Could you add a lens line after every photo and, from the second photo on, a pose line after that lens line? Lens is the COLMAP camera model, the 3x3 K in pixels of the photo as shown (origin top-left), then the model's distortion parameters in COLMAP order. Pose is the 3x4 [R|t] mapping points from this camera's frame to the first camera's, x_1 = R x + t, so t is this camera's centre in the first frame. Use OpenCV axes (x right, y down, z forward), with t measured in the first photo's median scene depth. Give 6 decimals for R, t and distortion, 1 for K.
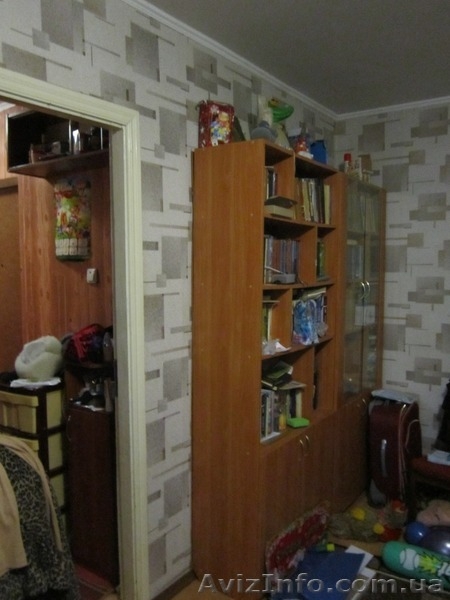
lens RADIAL K [[488.3, 0, 225.0], [0, 488.3, 300.0], [0, 0, 1]] dist [-0.044898, 0.016558]
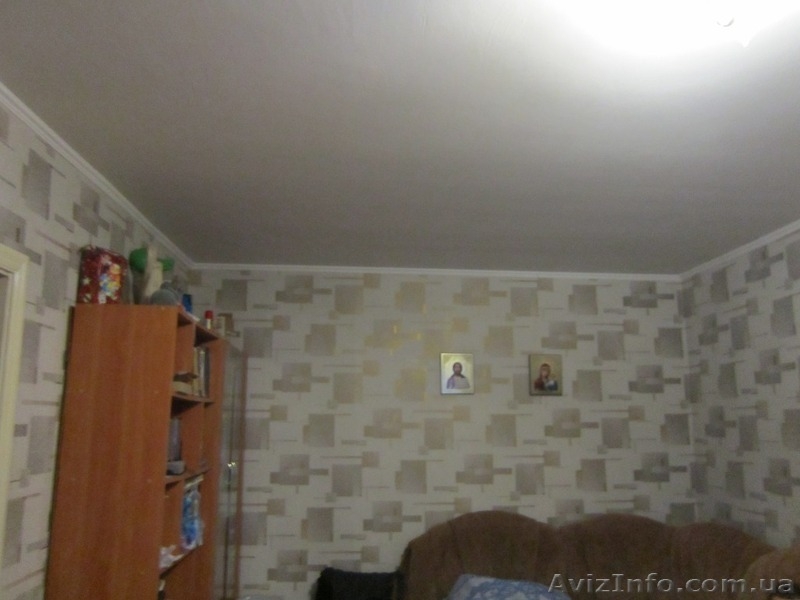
lens RADIAL K [[651.1, 0, 400.0], [0, 651.1, 300.0], [0, 0, 1]] dist [-0.044898, 0.016558]
pose [[0.772465, 0.118260, 0.623949, -0.303525], [0.046750, 0.969253, -0.241584, -0.037227], [-0.633334, 0.215785, 0.743185, -0.113374]]
